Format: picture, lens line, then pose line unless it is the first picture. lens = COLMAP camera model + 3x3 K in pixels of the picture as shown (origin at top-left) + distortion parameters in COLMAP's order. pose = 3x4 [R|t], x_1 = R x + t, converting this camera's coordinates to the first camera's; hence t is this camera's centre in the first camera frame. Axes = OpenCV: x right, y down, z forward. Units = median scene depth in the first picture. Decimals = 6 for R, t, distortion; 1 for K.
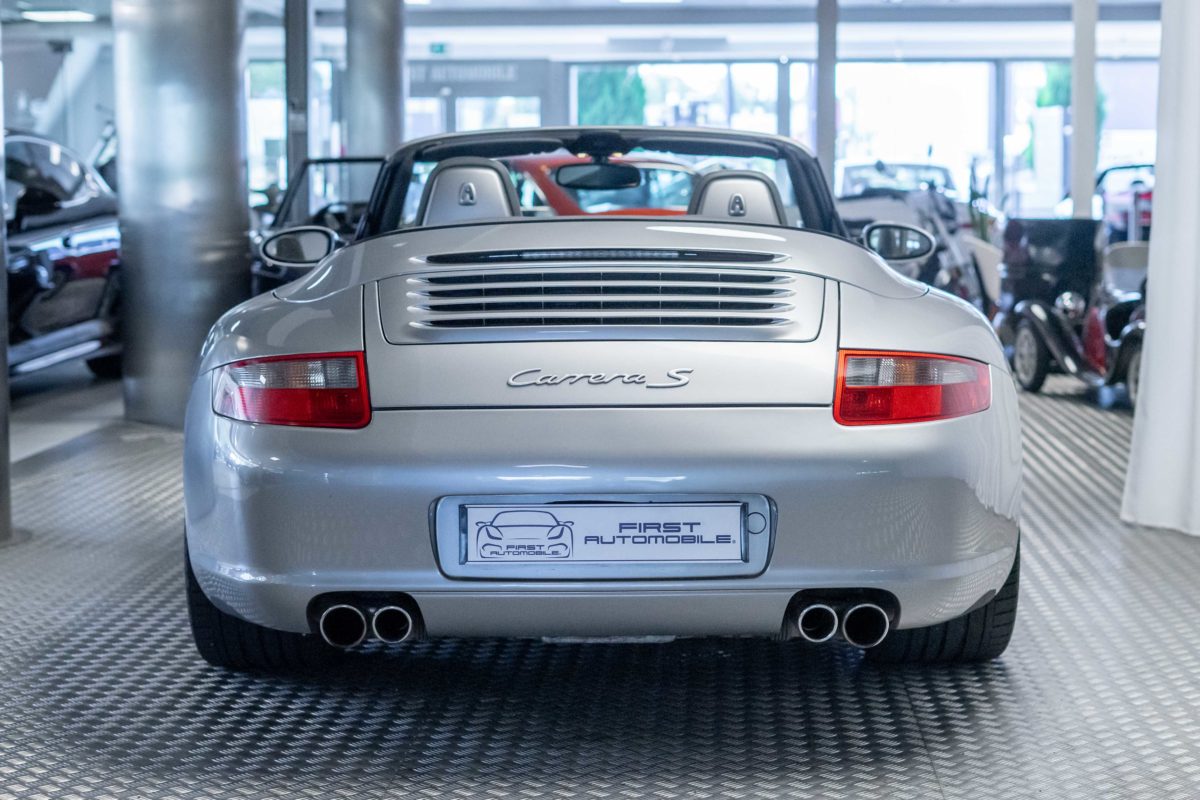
lens RADIAL K [[1883.1, 0, 600.0], [0, 1883.1, 400.0], [0, 0, 1]] dist [0.000655, 0.018874]
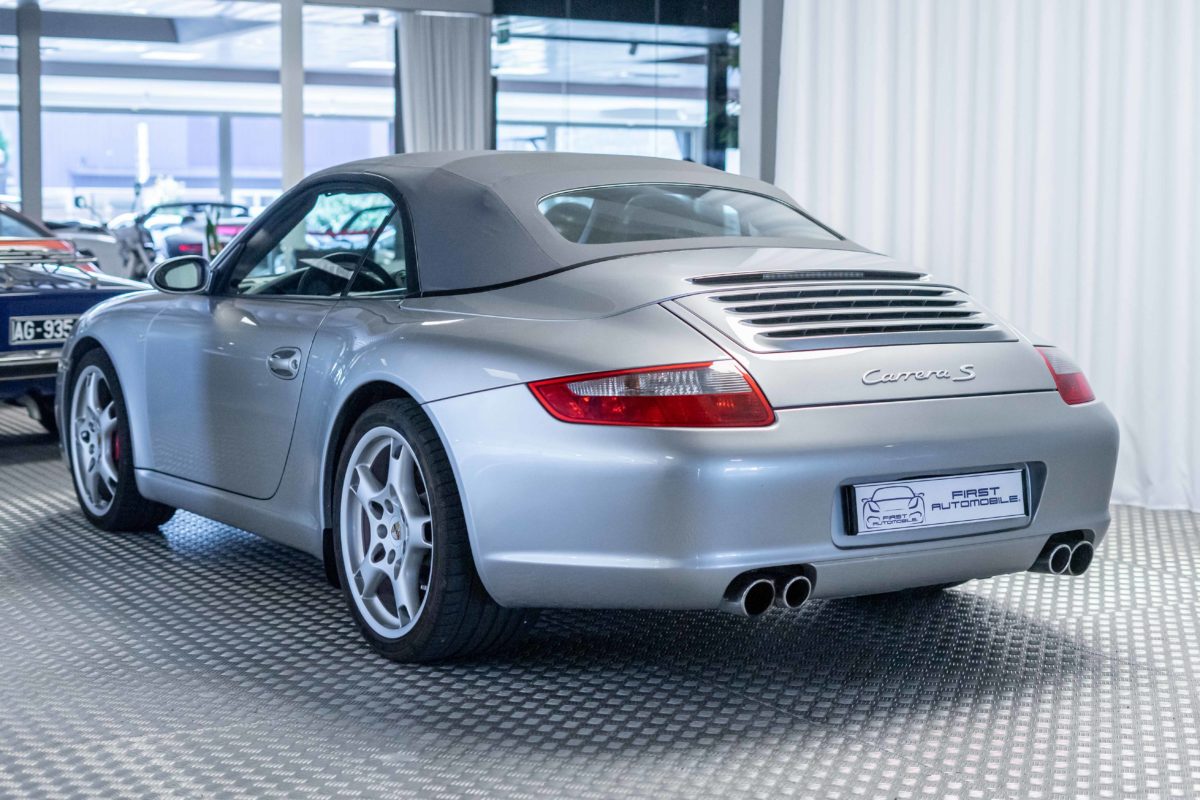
lens RADIAL K [[1938.5, 0, 600.0], [0, 1938.5, 400.0], [0, 0, 1]] dist [-0.006376, 0.011435]
pose [[0.839563, -0.042149, 0.541625, -0.731370], [0.057256, 0.998298, -0.011065, 0.005587], [-0.540237, 0.040301, 0.840547, 0.050308]]
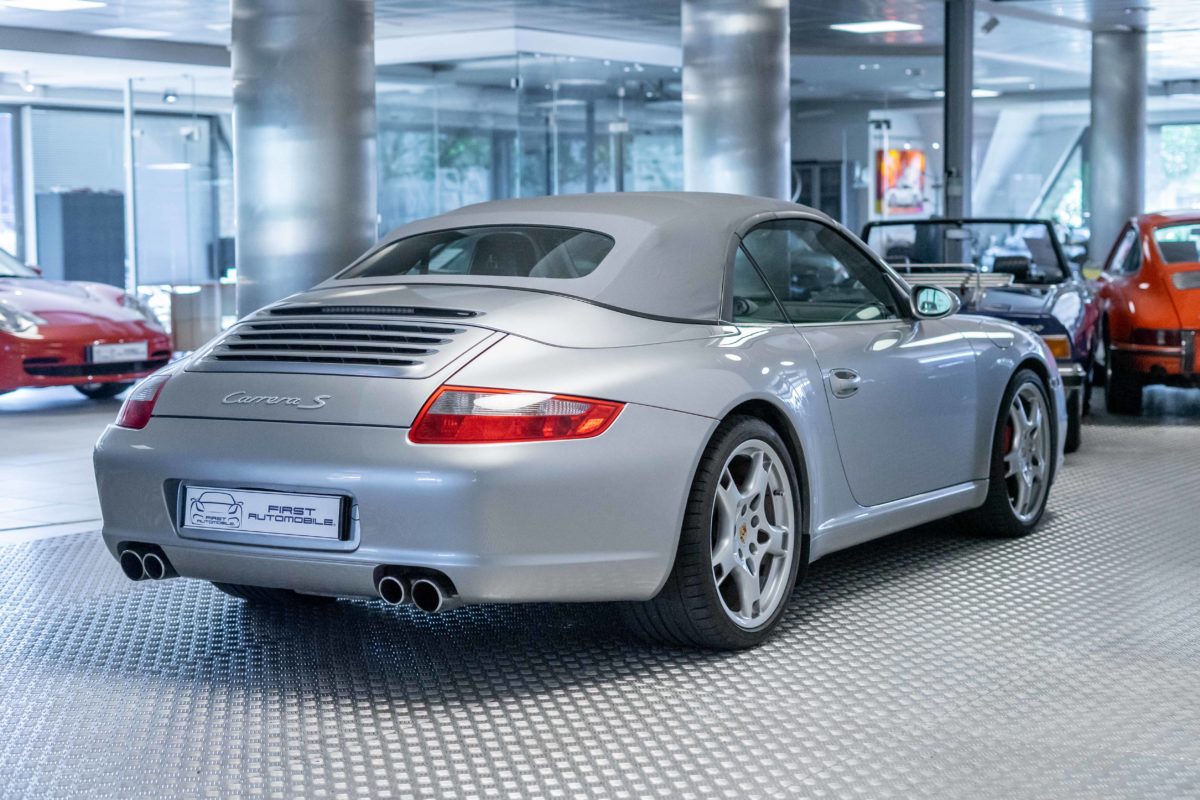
lens RADIAL K [[1764.5, 0, 600.0], [0, 1764.5, 400.0], [0, 0, 1]] dist [-0.002984, -0.022017]
pose [[0.869519, 0.033458, -0.492765, 0.723390], [-0.045677, 0.998875, -0.012778, -0.005302], [0.491783, 0.033619, 0.870068, -0.005641]]
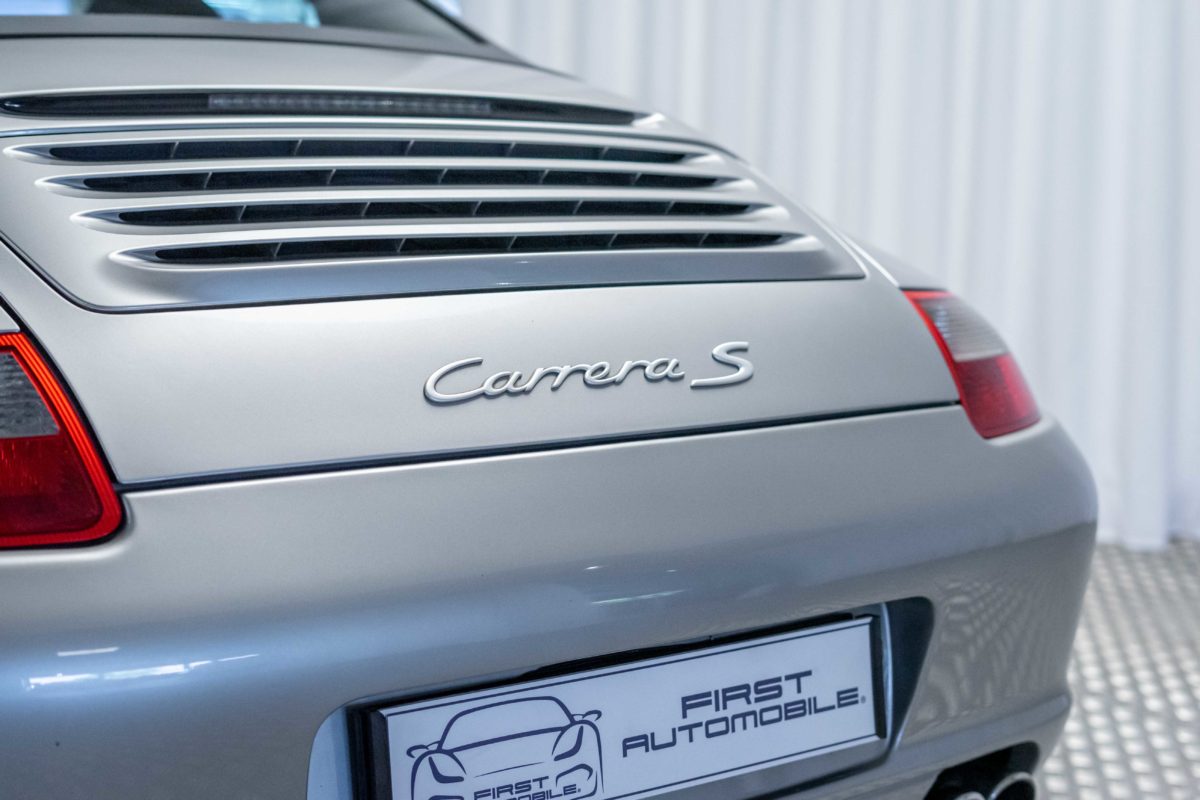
lens RADIAL K [[2030.9, 0, 600.0], [0, 2030.9, 400.0], [0, 0, 1]] dist [-0.036597, -0.112696]
pose [[0.784724, -0.060397, 0.616896, -0.249947], [0.046956, 0.998174, 0.037995, -0.019971], [-0.618064, -0.000849, 0.786127, 0.538432]]
